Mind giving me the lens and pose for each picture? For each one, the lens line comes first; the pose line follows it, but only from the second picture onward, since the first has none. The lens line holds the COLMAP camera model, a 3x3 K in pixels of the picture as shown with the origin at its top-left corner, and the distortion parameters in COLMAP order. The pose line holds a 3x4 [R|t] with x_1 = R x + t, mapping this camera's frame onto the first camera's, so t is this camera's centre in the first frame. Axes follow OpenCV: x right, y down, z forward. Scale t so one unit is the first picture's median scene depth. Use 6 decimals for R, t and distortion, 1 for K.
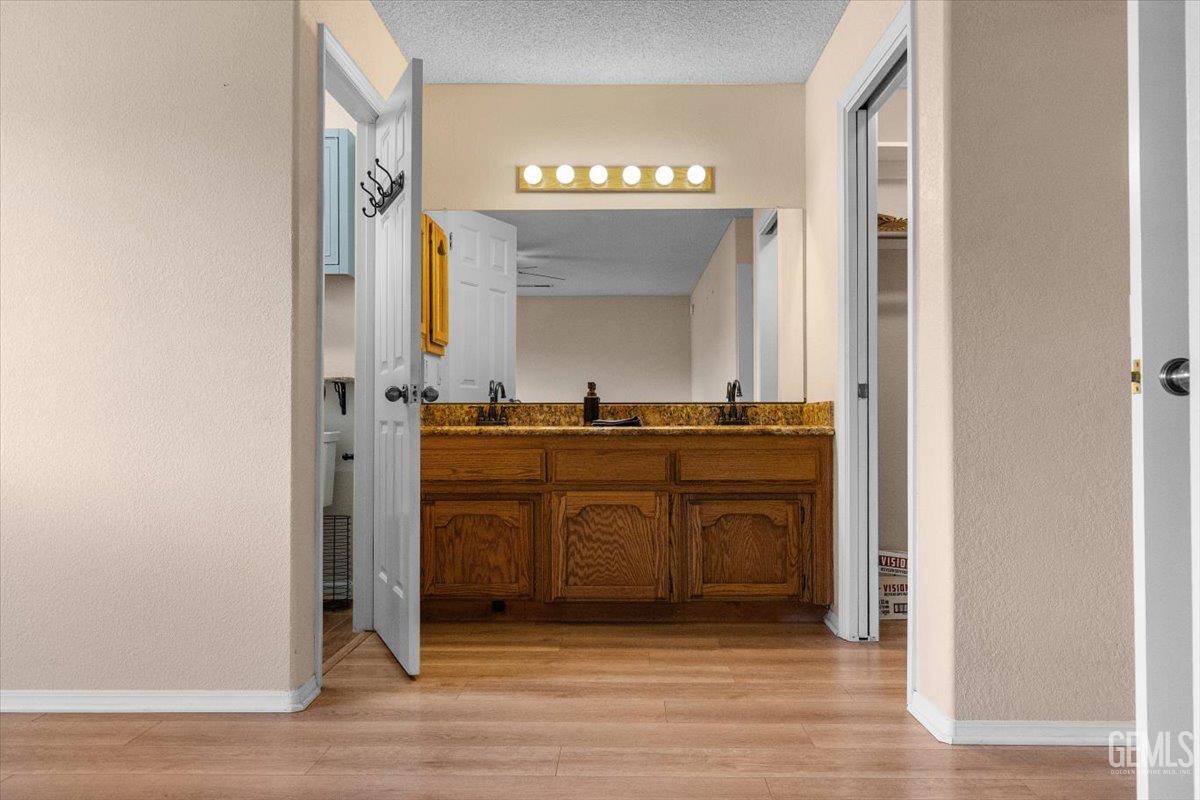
lens RADIAL K [[816.6, 0, 623.0], [0, 816.6, 398.8], [0, 0, 1]] dist [0.003524, 0.000965]
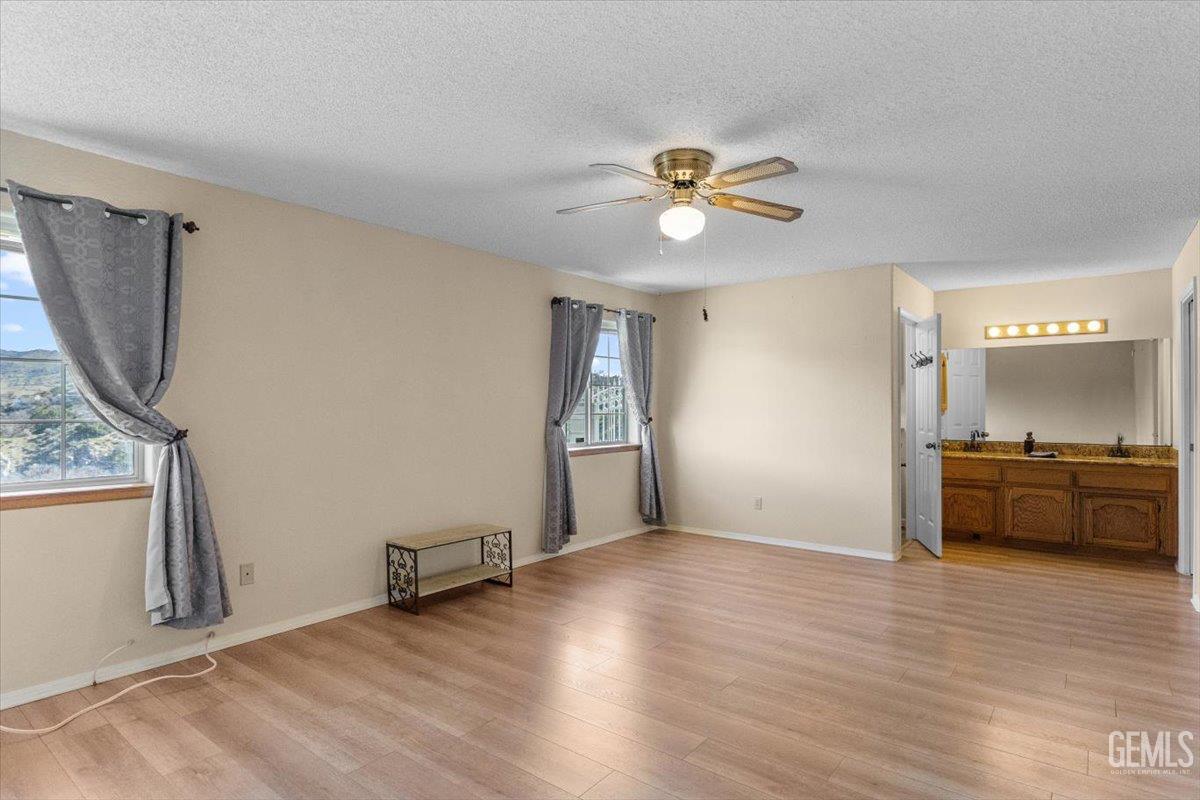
lens RADIAL K [[636.5, 0, 605.4], [0, 636.5, 411.9], [0, 0, 1]] dist [0.003736, 0.000640]
pose [[0.782388, 0.000254, -0.622791, 0.137069], [0.025718, 0.999134, 0.032717, -0.166730], [0.622260, -0.041614, 0.781704, -0.972137]]
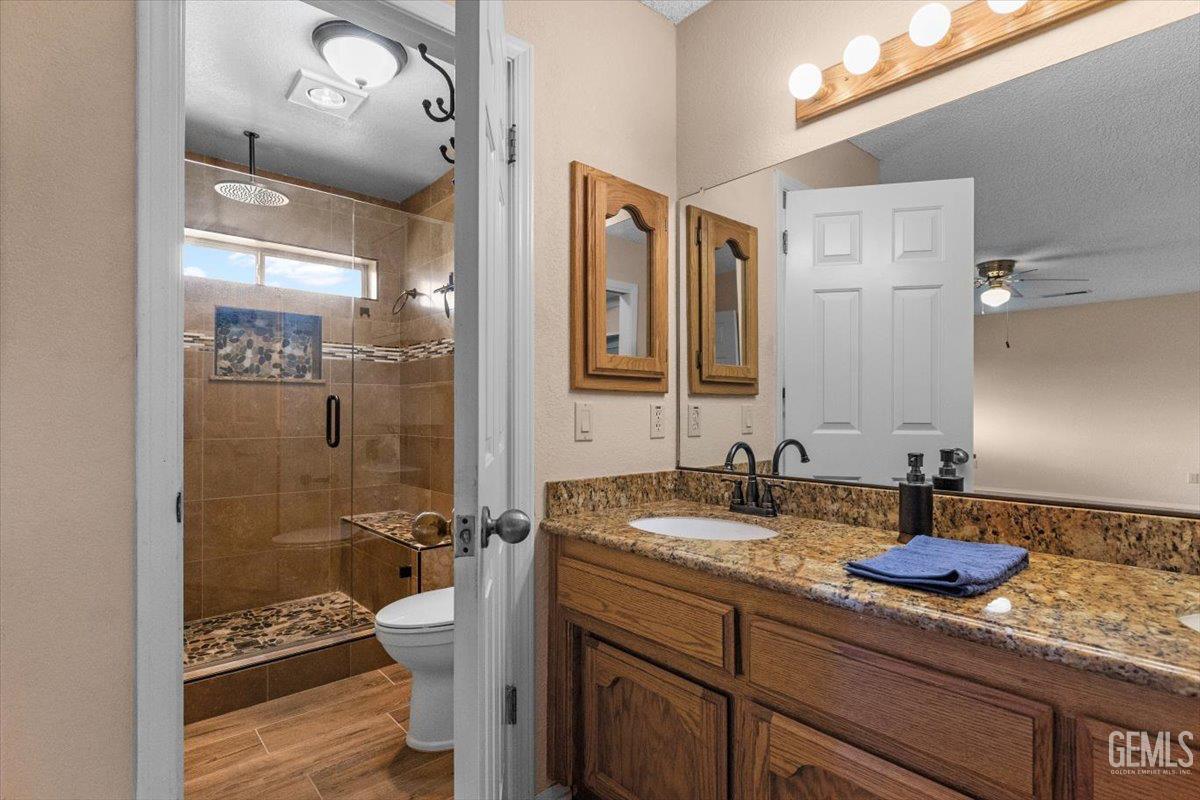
lens RADIAL K [[589.7, 0, 597.6], [0, 589.7, 405.9], [0, 0, 1]] dist [-0.001217, -0.000212]
pose [[0.663166, -0.004606, -0.748458, 0.114519], [0.023872, 0.999602, 0.015000, -0.067023], [0.748091, -0.027815, 0.663012, 0.696210]]
